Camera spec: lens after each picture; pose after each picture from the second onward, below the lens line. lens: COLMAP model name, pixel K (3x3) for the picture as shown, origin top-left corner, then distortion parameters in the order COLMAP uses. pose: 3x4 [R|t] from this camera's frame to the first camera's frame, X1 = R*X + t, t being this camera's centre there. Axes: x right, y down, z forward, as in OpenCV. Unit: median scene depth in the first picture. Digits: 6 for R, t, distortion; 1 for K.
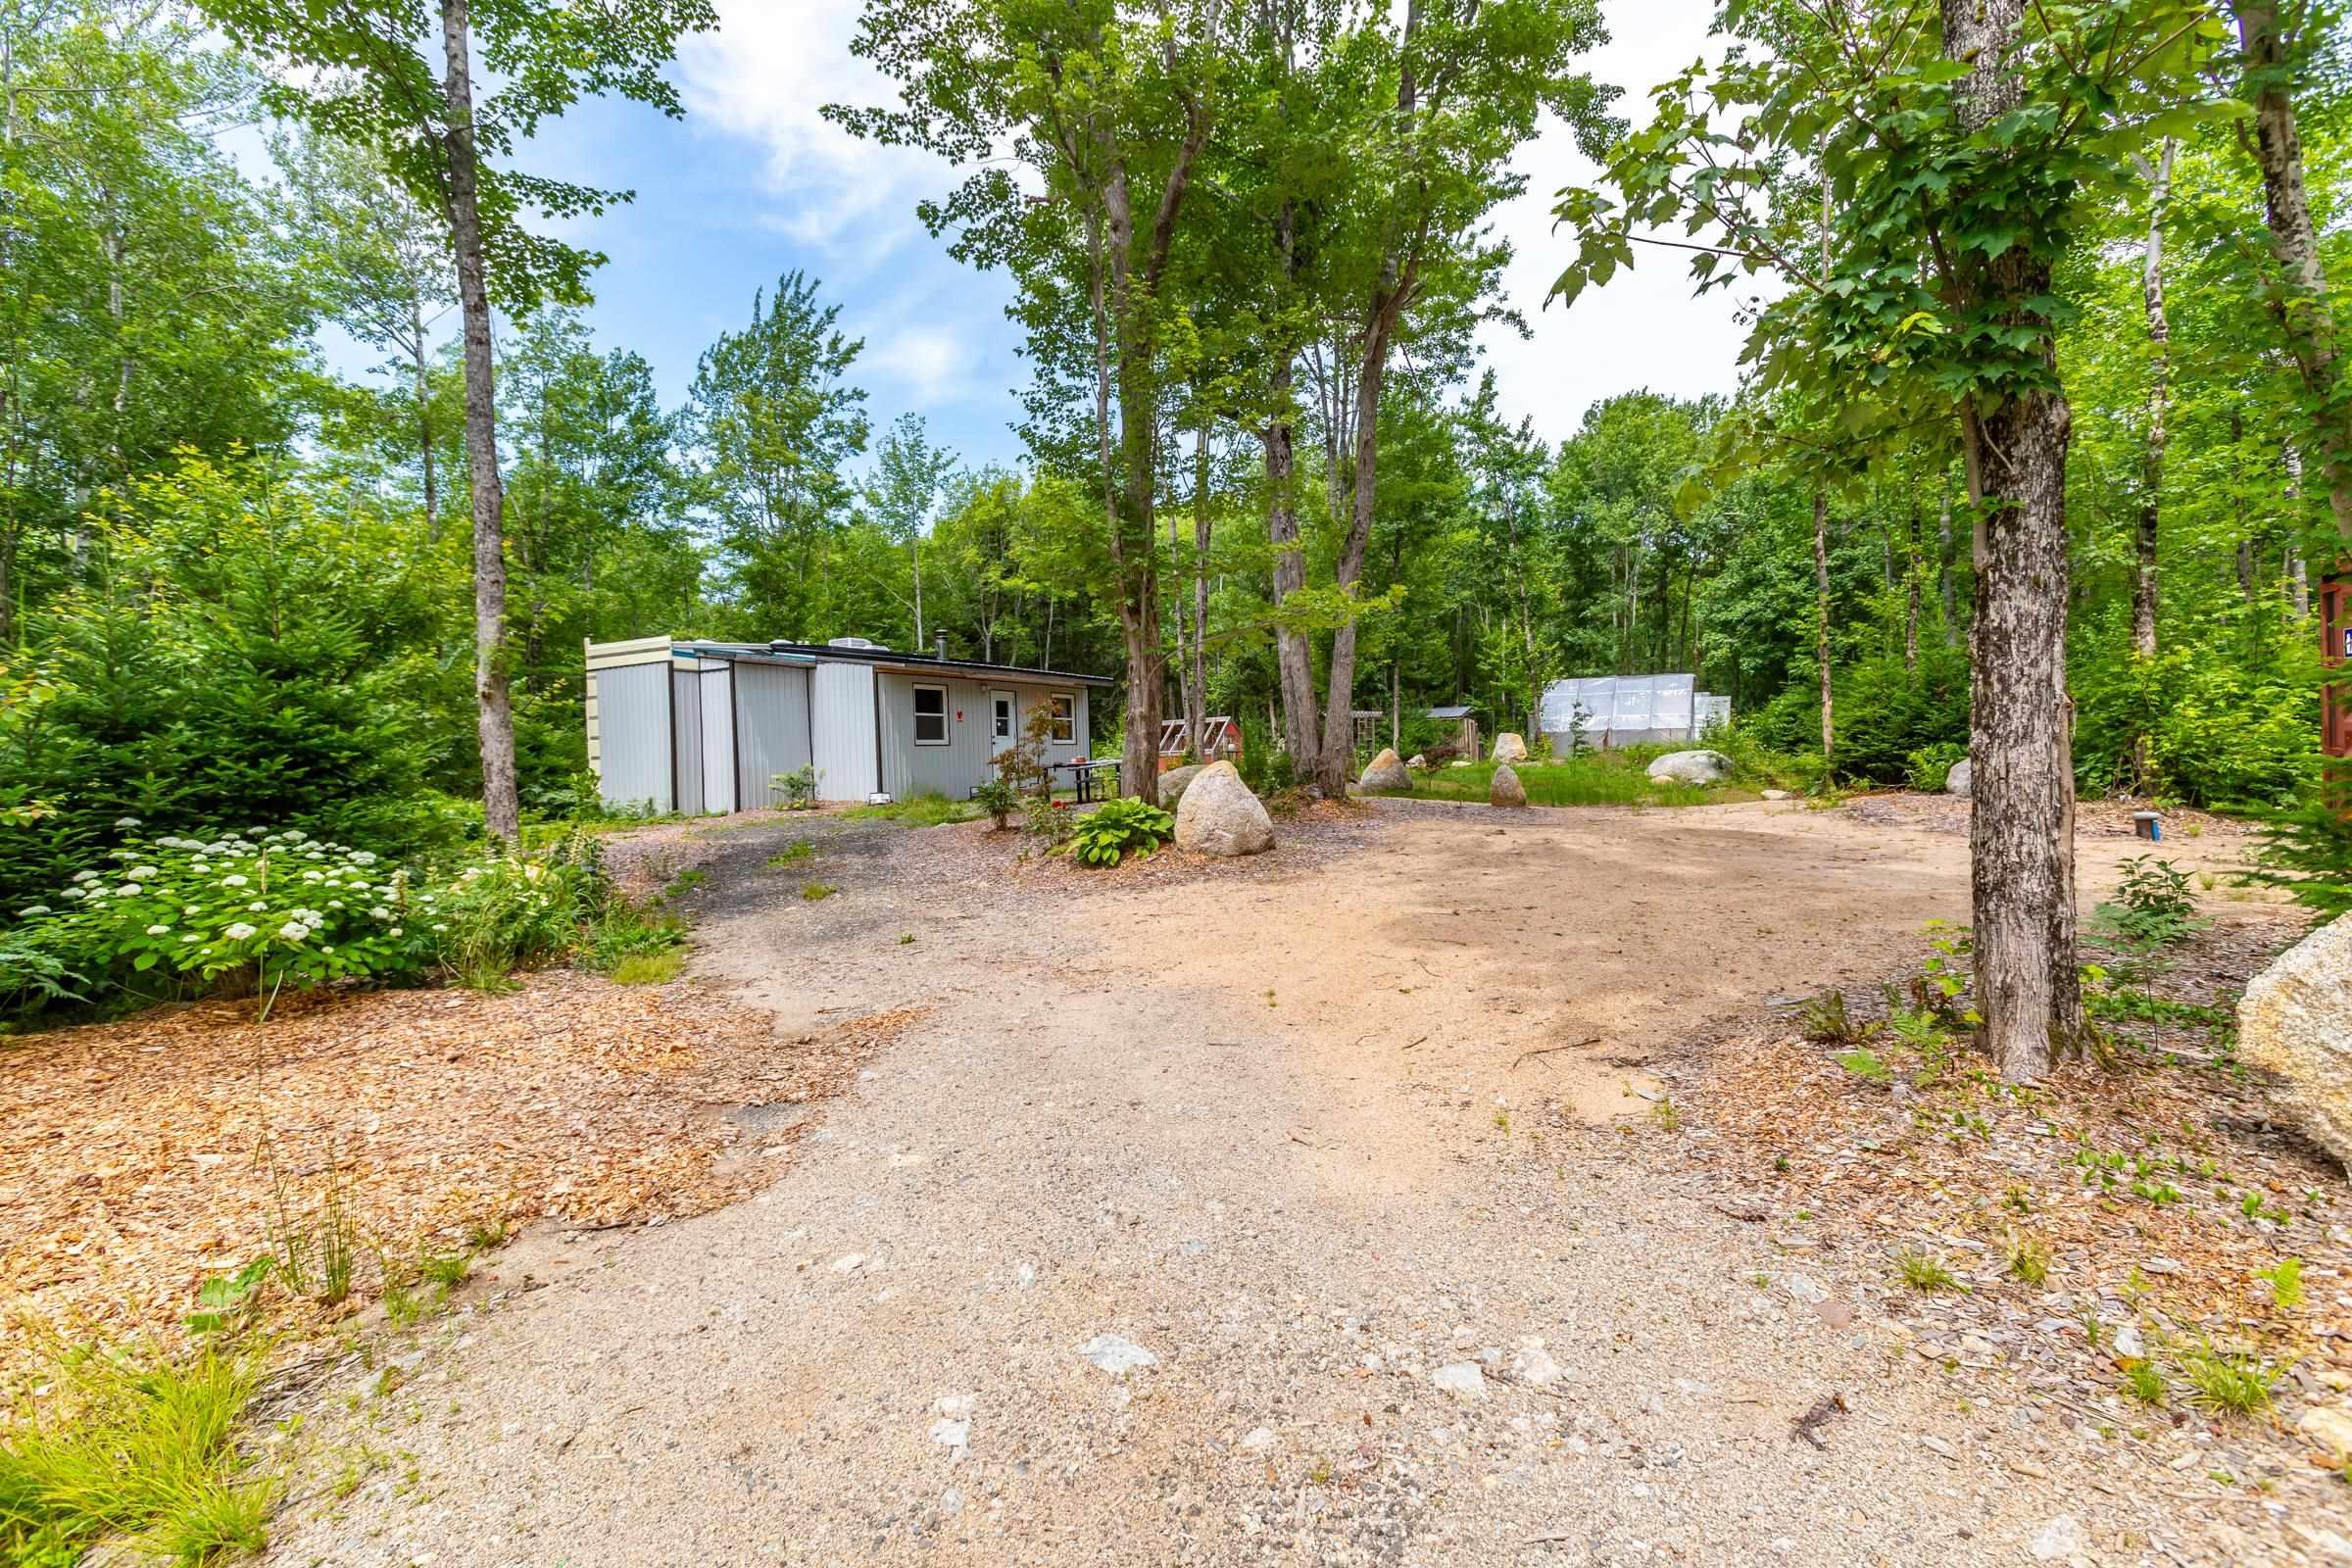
lens RADIAL K [[1083.8, 0, 1175.2], [0, 1083.8, 755.3], [0, 0, 1]] dist [-0.018186, 0.013291]
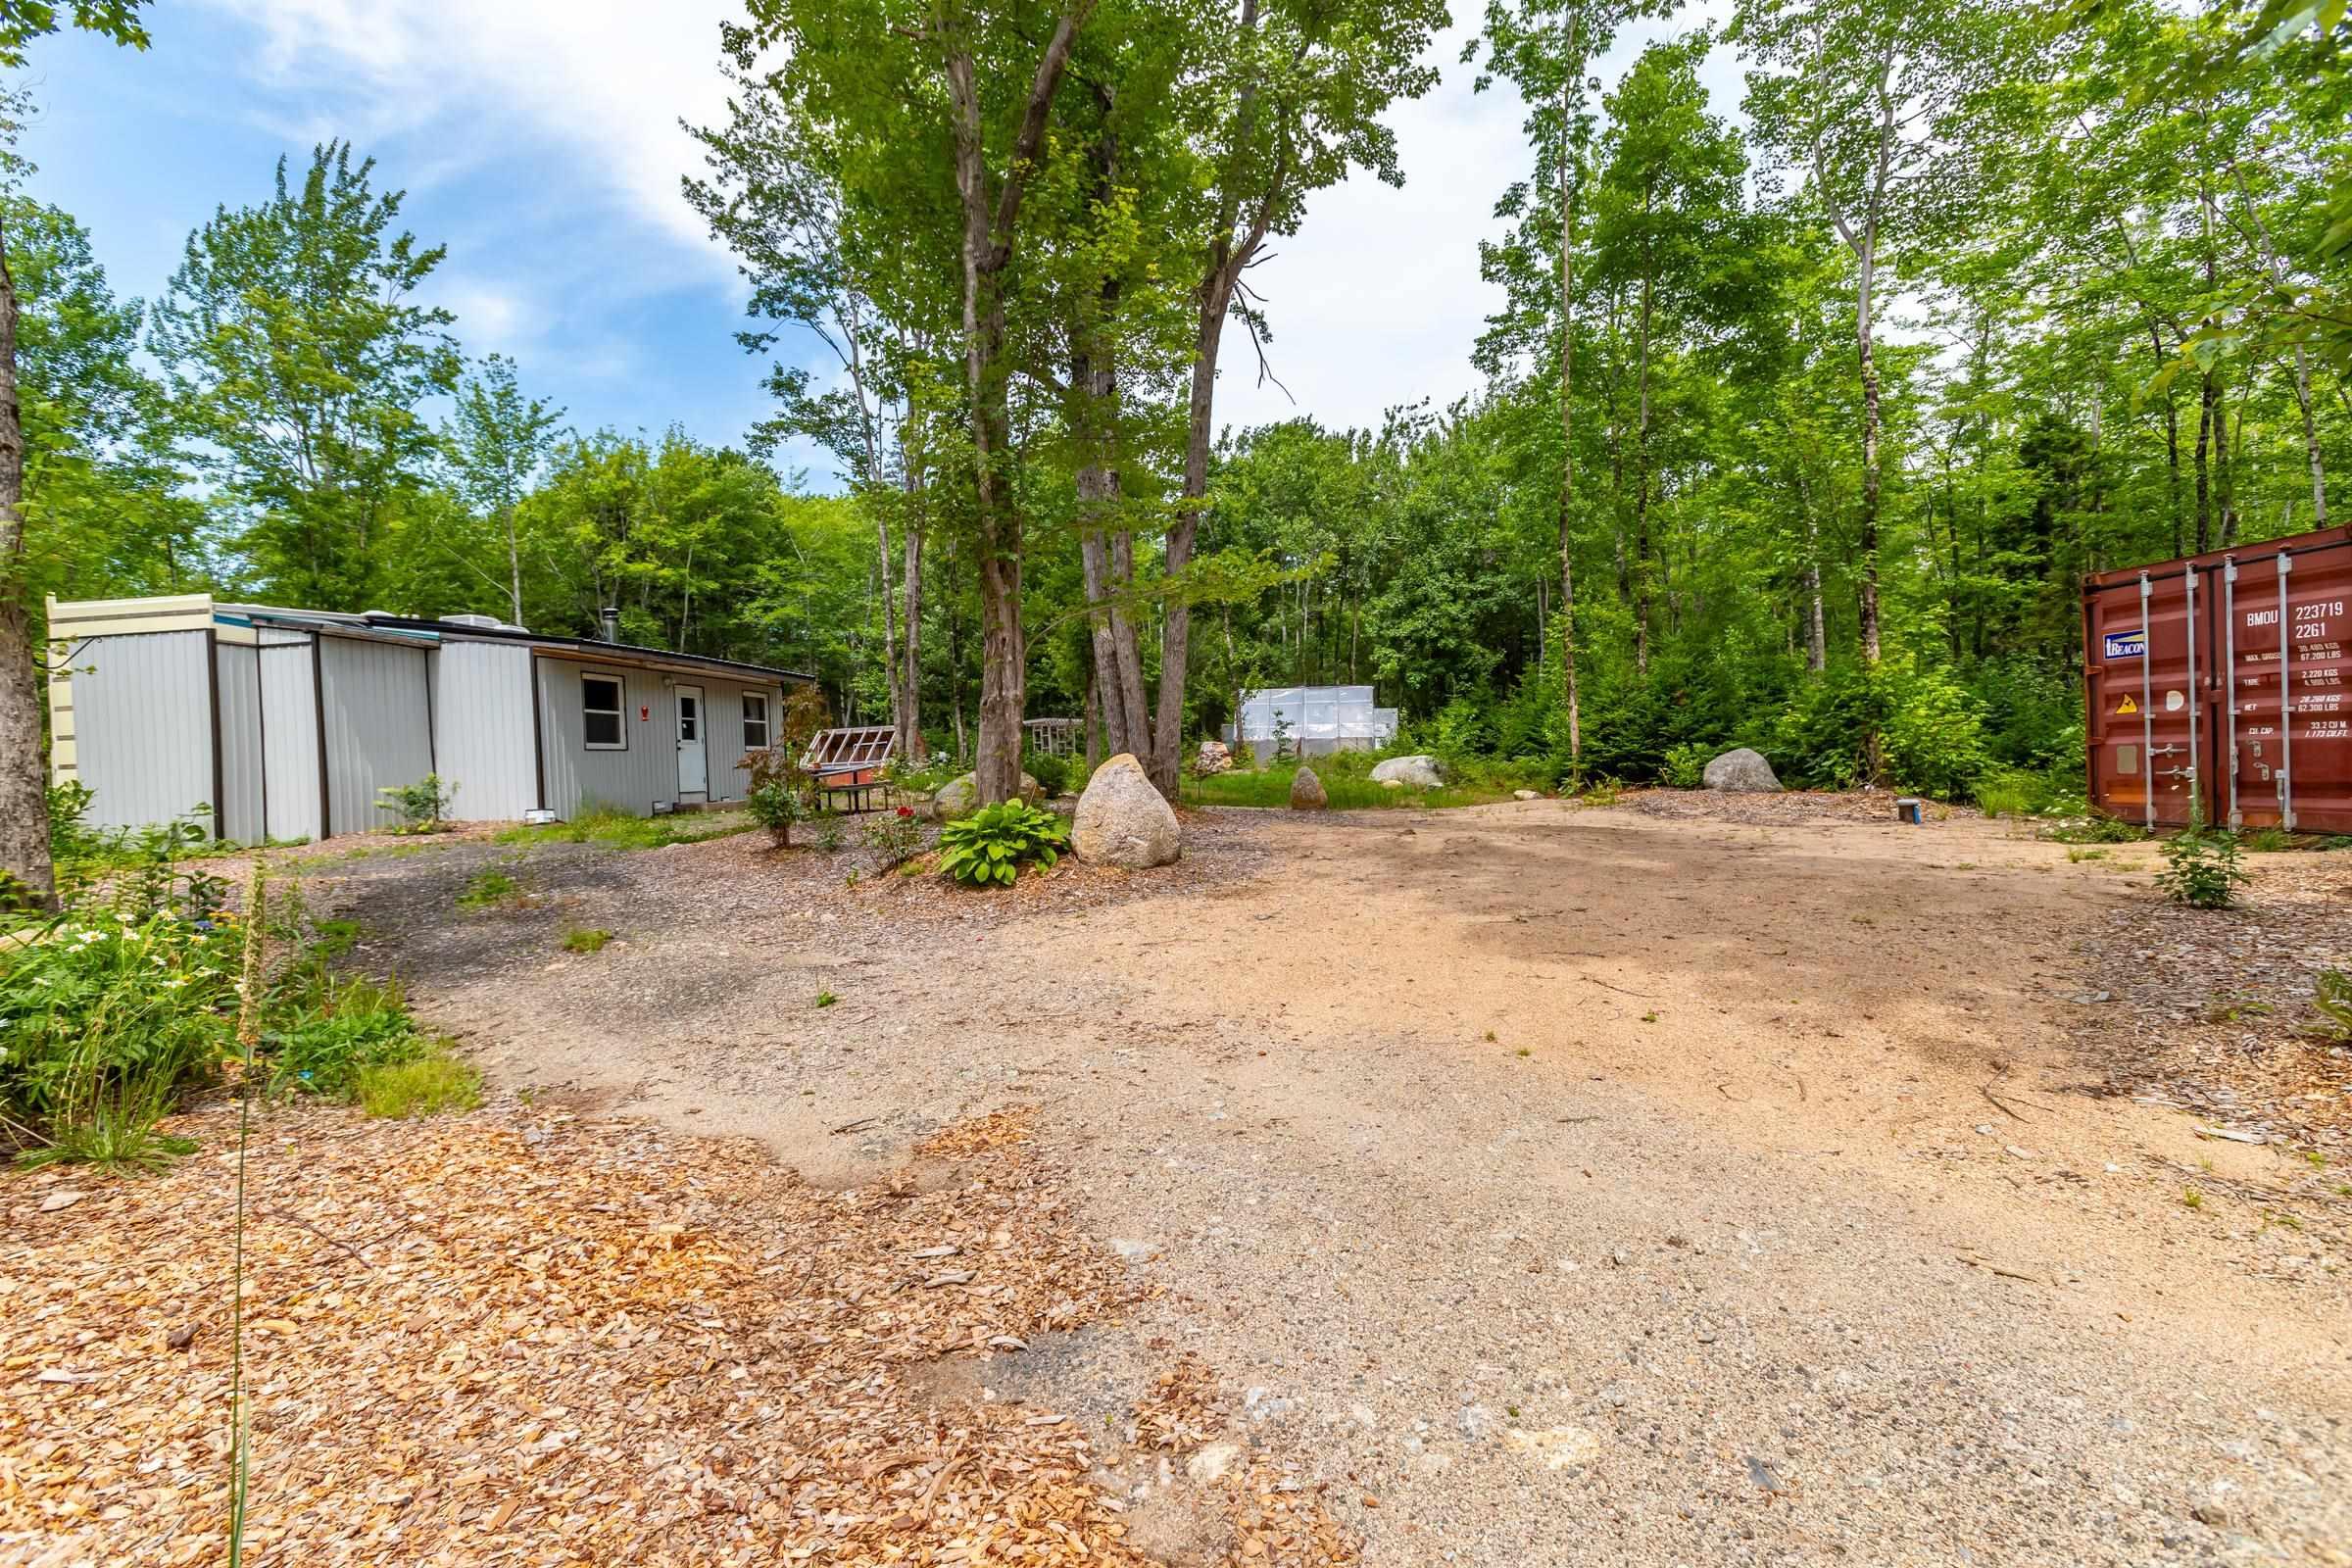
lens RADIAL K [[1090.7, 0, 1176.0], [0, 1090.7, 784.0], [0, 0, 1]] dist [-0.017292, 0.013699]
pose [[0.940544, -0.010600, 0.339507, -0.100643], [0.006744, 0.999899, 0.012536, 0.008807], [-0.339606, -0.009501, 0.940520, 0.098025]]
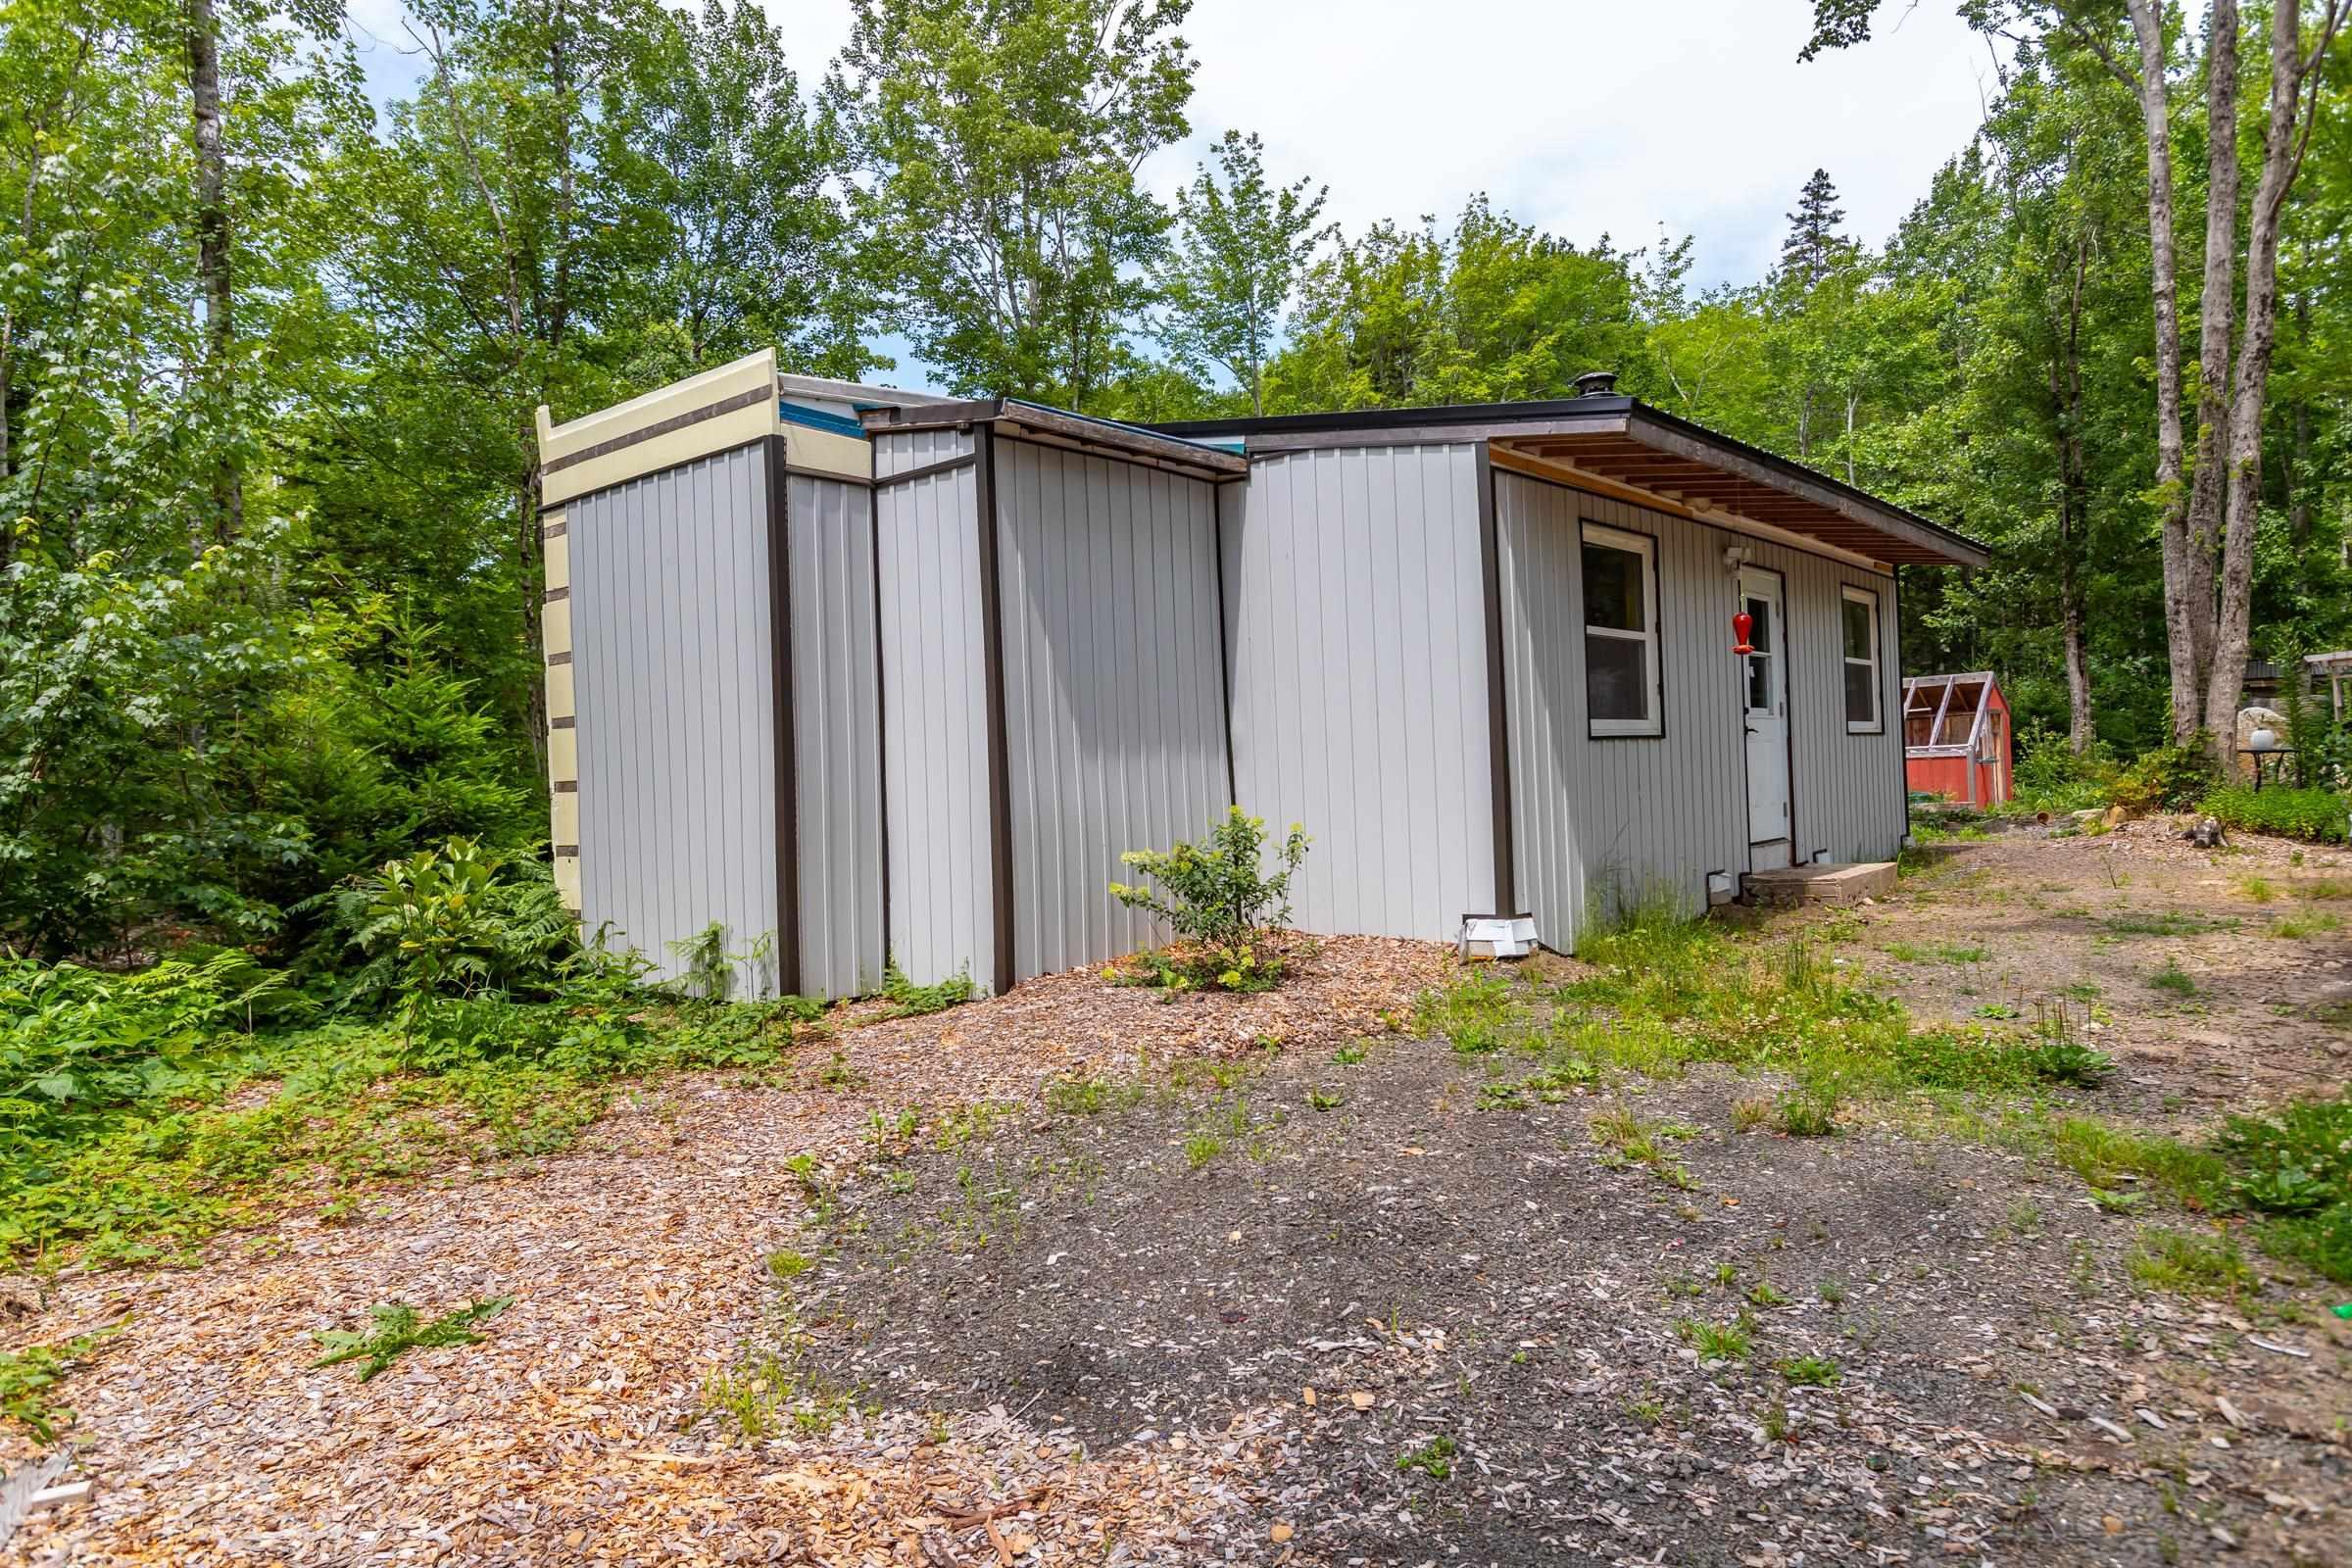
lens RADIAL K [[1490.2, 0, 1176.0], [0, 1490.2, 784.0], [0, 0, 1]] dist [0.045898, 0.000070]
pose [[0.974807, -0.002500, -0.223036, -0.251962], [0.006435, 0.999836, 0.016918, -0.004352], [0.222958, -0.017927, 0.974663, 0.579135]]
